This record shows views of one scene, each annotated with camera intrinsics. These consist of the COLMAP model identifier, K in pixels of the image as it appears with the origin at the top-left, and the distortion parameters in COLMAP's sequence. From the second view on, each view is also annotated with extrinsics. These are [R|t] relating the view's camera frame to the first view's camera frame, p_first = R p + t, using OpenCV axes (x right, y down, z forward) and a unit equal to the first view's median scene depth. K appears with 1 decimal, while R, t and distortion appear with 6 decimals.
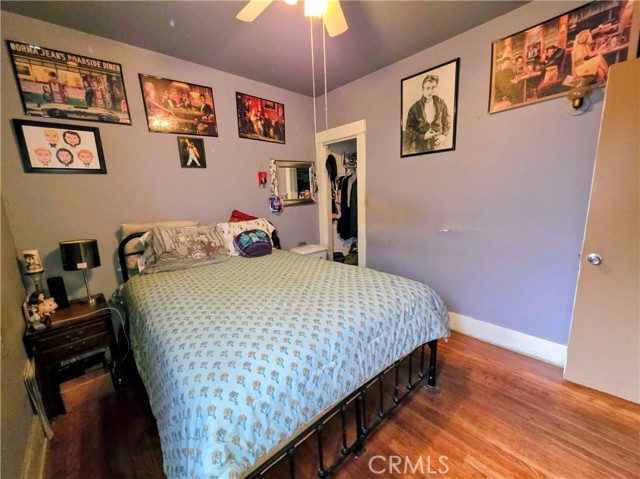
lens RADIAL K [[255.2, 0, 323.1], [0, 255.2, 242.5], [0, 0, 1]] dist [-0.002235, -0.000982]
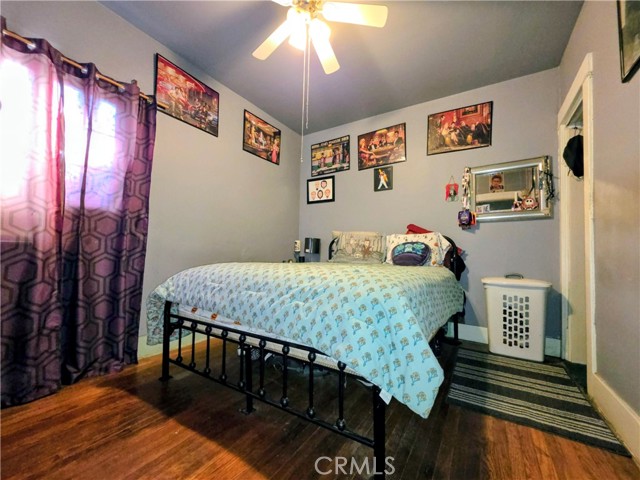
lens RADIAL K [[255.2, 0, 324.9], [0, 255.2, 241.8], [0, 0, 1]] dist [-0.002235, -0.000982]
pose [[0.290268, -0.004340, -0.956936, 0.617635], [-0.205376, 0.976406, -0.066725, 0.095017], [0.934647, 0.215899, 0.282528, 0.459078]]
